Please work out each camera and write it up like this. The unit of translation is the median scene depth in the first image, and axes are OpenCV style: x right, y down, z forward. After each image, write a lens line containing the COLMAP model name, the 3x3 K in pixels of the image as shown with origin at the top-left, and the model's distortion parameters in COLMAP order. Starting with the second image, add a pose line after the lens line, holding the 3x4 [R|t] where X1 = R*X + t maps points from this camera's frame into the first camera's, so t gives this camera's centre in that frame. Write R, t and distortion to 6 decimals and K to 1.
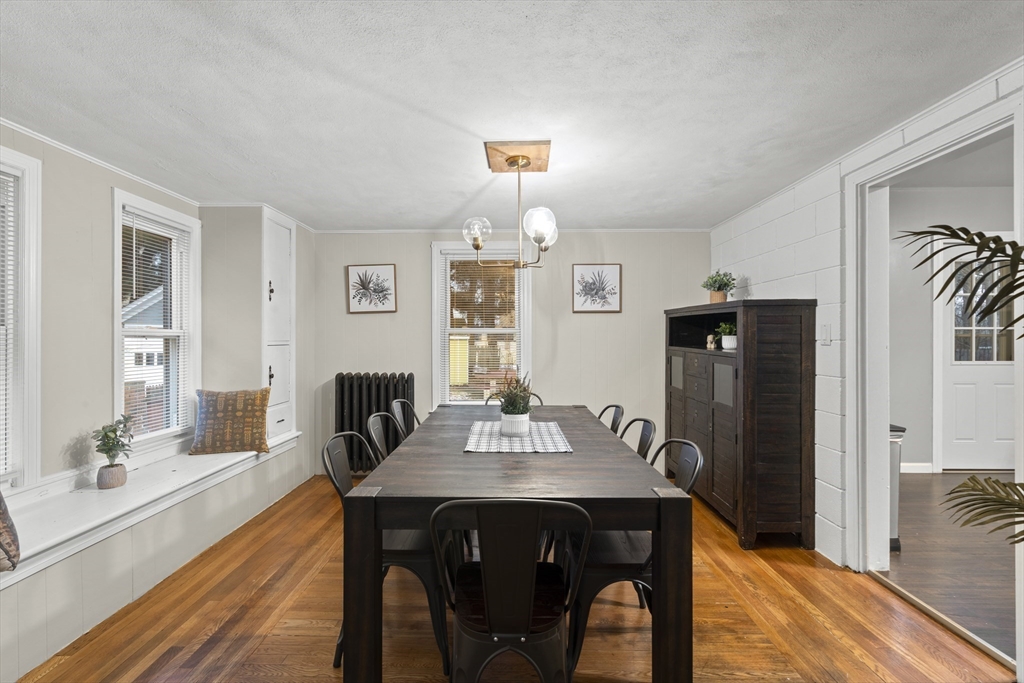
lens RADIAL K [[466.7, 0, 507.1], [0, 466.7, 327.8], [0, 0, 1]] dist [-0.003908, 0.002383]
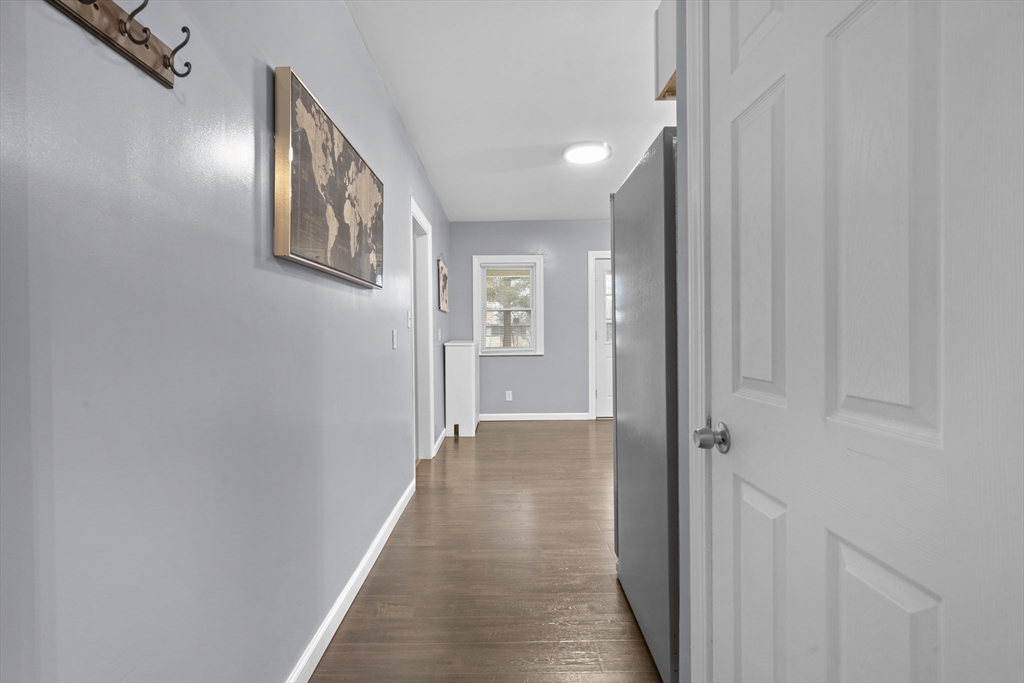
lens RADIAL K [[466.7, 0, 507.1], [0, 466.7, 334.5], [0, 0, 1]] dist [-0.003908, 0.002383]
pose [[0.999746, -0.007353, 0.021285, 0.649418], [0.006886, 0.999736, 0.021936, 0.017935], [-0.021440, -0.021784, 0.999533, -0.432601]]
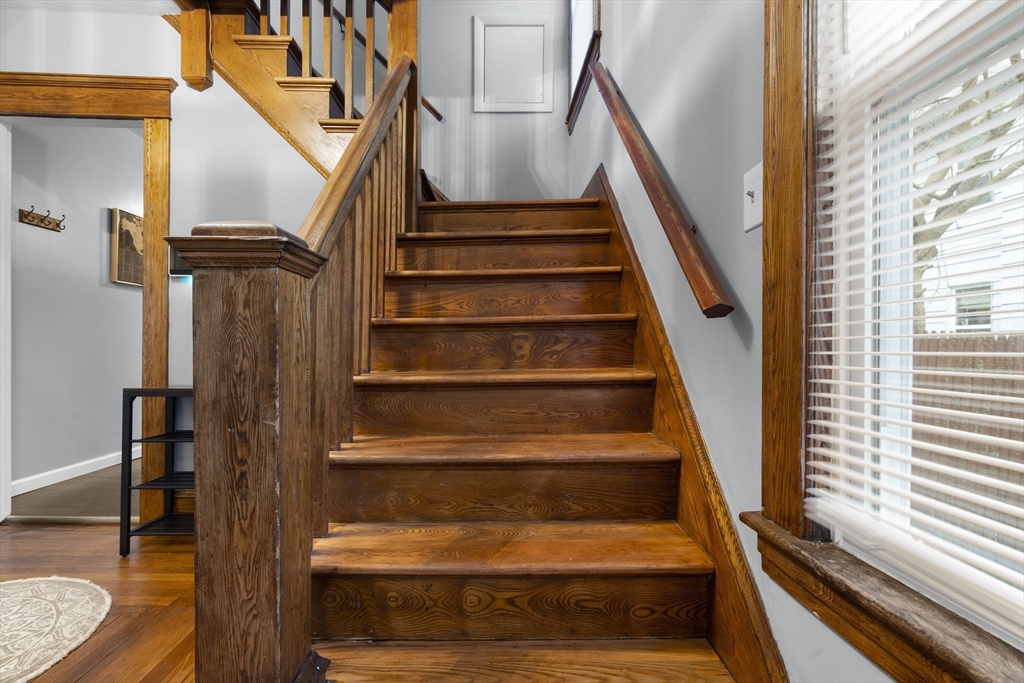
lens RADIAL K [[466.7, 0, 503.7], [0, 466.7, 346.3], [0, 0, 1]] dist [-0.003908, 0.002383]
pose [[0.999483, 0.002966, 0.032024, 1.177431], [-0.003920, 0.999549, 0.029780, 0.058526], [-0.031921, -0.029890, 0.999043, -0.971552]]
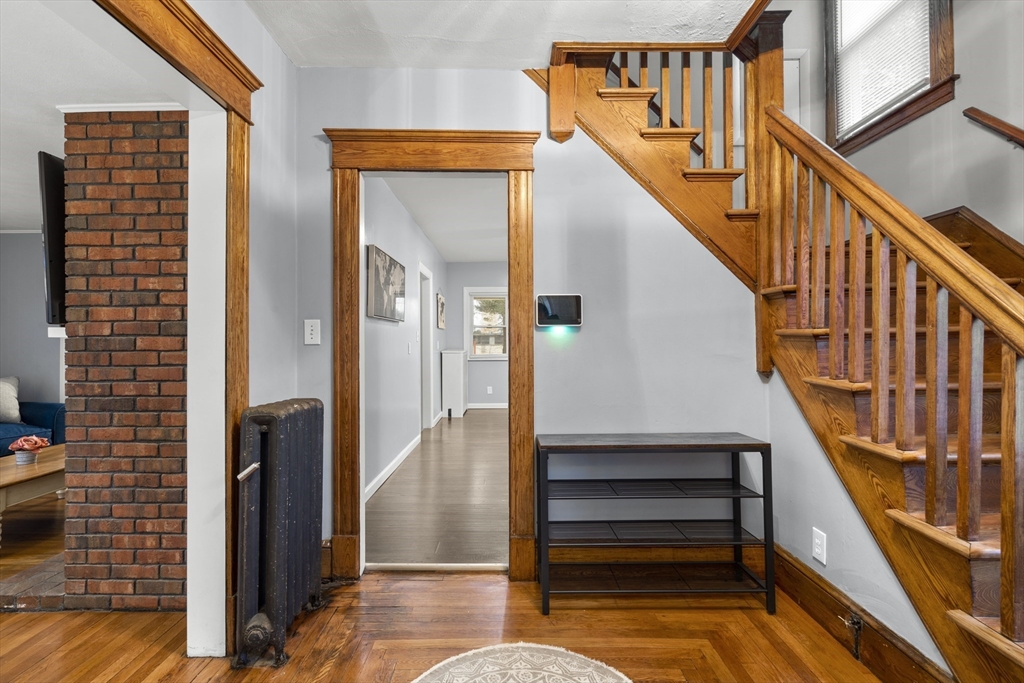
lens RADIAL K [[466.7, 0, 504.5], [0, 466.7, 336.4], [0, 0, 1]] dist [-0.003908, 0.002383]
pose [[0.999981, -0.003393, 0.005221, 0.738926], [0.003353, 0.999966, 0.007526, -0.001605], [-0.005247, -0.007508, 0.999958, -0.959413]]
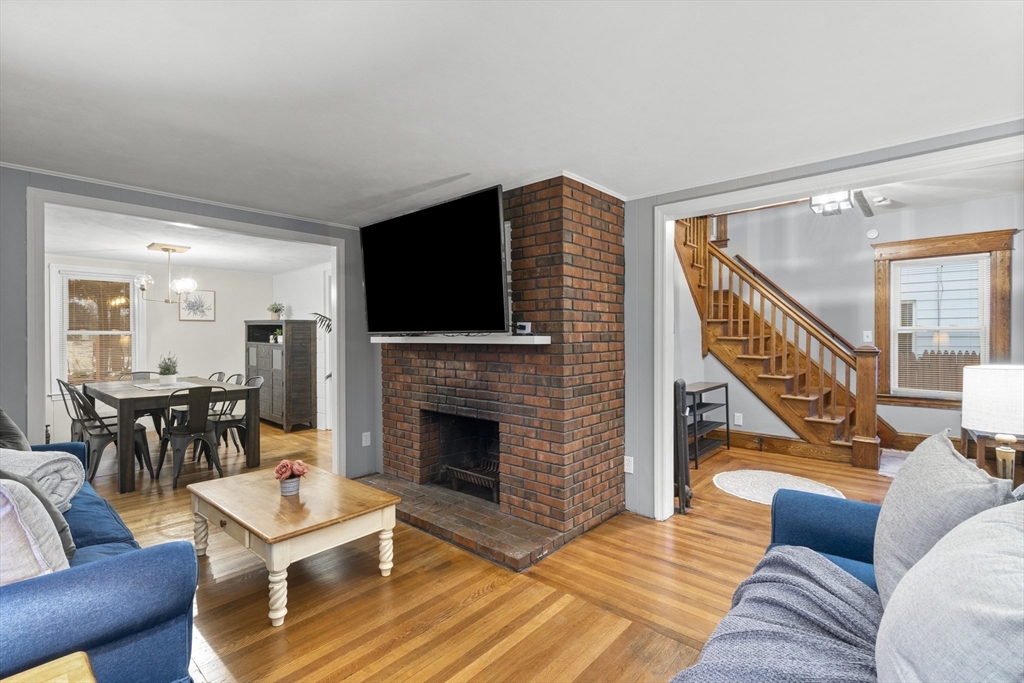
lens RADIAL K [[466.7, 0, 506.9], [0, 466.7, 338.0], [0, 0, 1]] dist [-0.003908, 0.002383]
pose [[0.654266, -0.006094, 0.756240, -0.320577], [-0.012768, 0.999736, 0.019103, -0.019108], [-0.756156, -0.022154, 0.654016, -0.831437]]
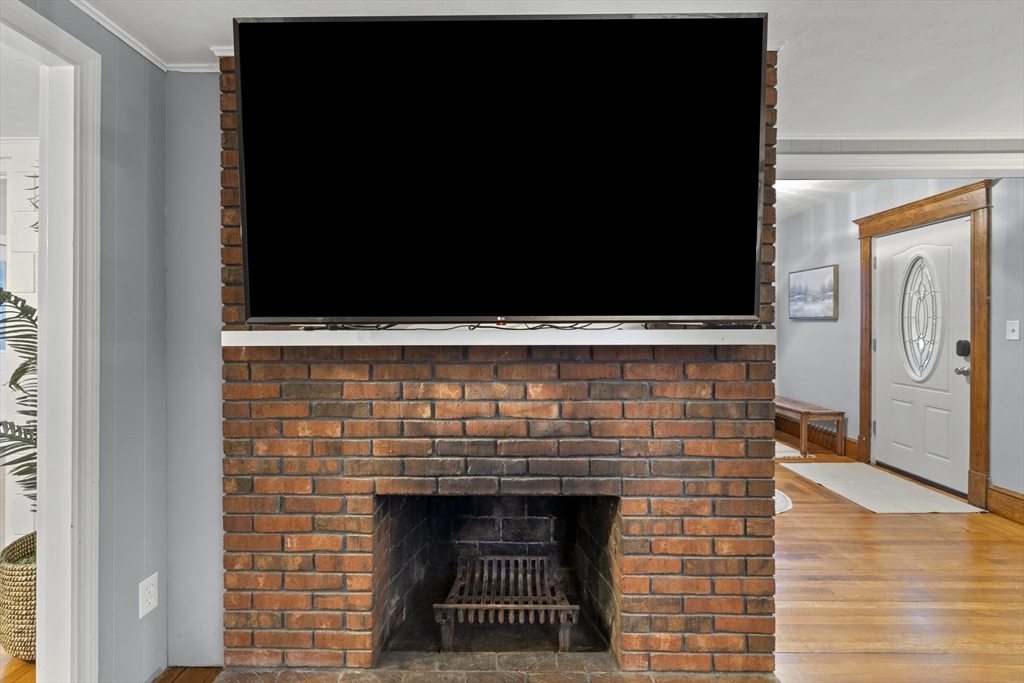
lens RADIAL K [[466.7, 0, 506.6], [0, 466.7, 325.6], [0, 0, 1]] dist [-0.003908, 0.002383]
pose [[-0.001235, 0.006430, 0.999979, -0.141704], [-0.020593, 0.999767, -0.006454, -0.005812], [-0.999787, -0.020600, -0.001103, -0.213278]]
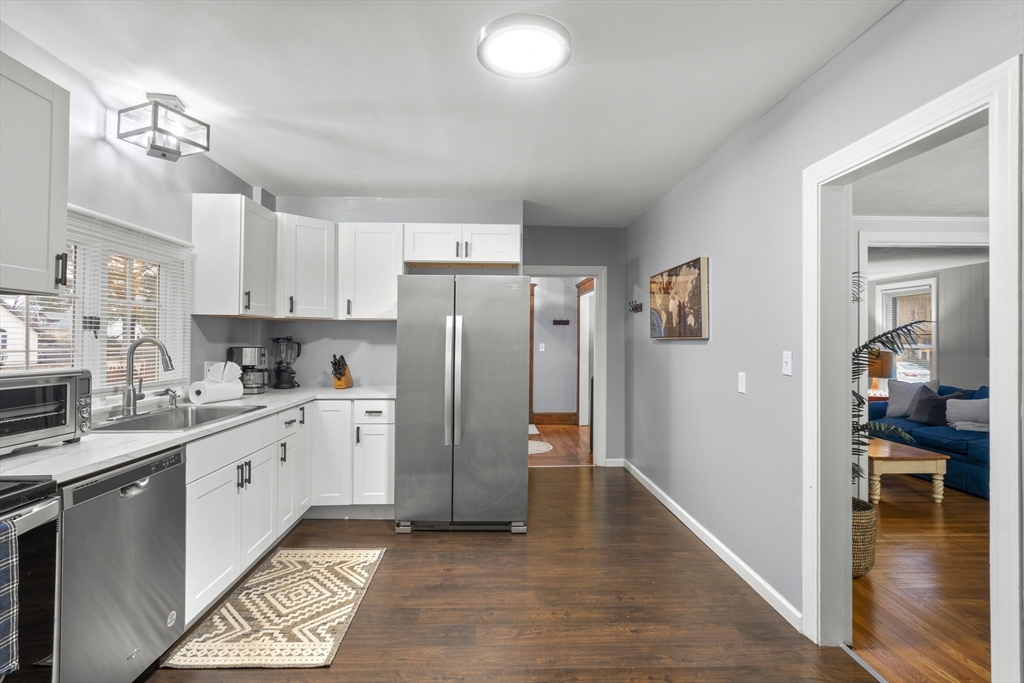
lens RADIAL K [[499.7, 0, 507.3], [0, 499.7, 336.3], [0, 0, 1]] dist [-0.001725, 0.002220]
pose [[-0.998659, -0.005212, -0.051509, 0.866055], [-0.003635, 0.999523, -0.030662, -0.003243], [0.051644, -0.030434, -0.998202, 0.963036]]
